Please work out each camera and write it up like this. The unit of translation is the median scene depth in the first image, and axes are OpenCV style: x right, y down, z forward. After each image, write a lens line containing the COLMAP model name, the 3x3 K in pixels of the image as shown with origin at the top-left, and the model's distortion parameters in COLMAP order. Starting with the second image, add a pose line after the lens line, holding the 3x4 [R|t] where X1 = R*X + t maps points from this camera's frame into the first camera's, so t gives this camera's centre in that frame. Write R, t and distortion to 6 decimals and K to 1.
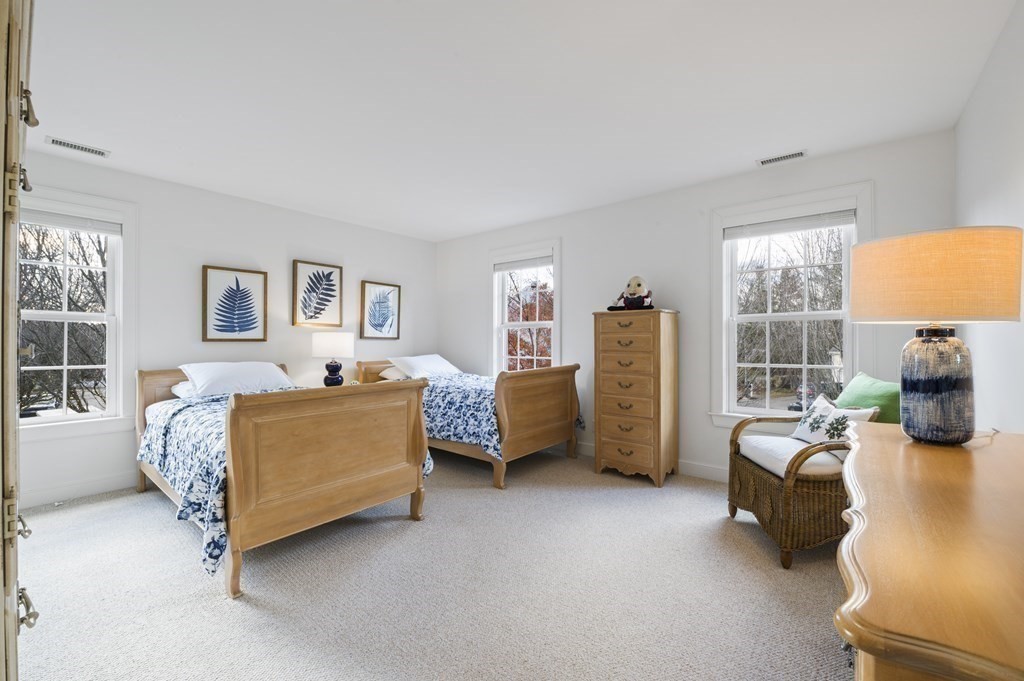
lens RADIAL K [[410.4, 0, 514.6], [0, 410.4, 341.4], [0, 0, 1]] dist [-0.002521, -0.000152]
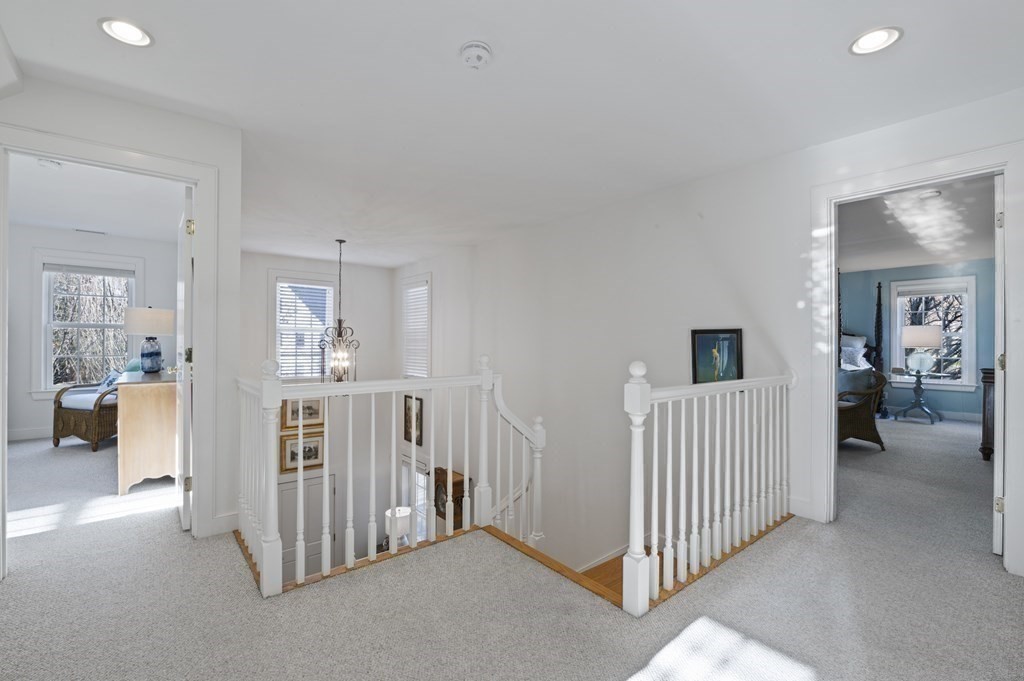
lens RADIAL K [[454.0, 0, 515.5], [0, 454.0, 339.7], [0, 0, 1]] dist [-0.002184, 0.000013]
pose [[0.205464, 0.000352, 0.978665, -1.000160], [-0.002646, 0.999996, 0.000196, -0.010896], [-0.978661, -0.002630, 0.205464, -1.357075]]
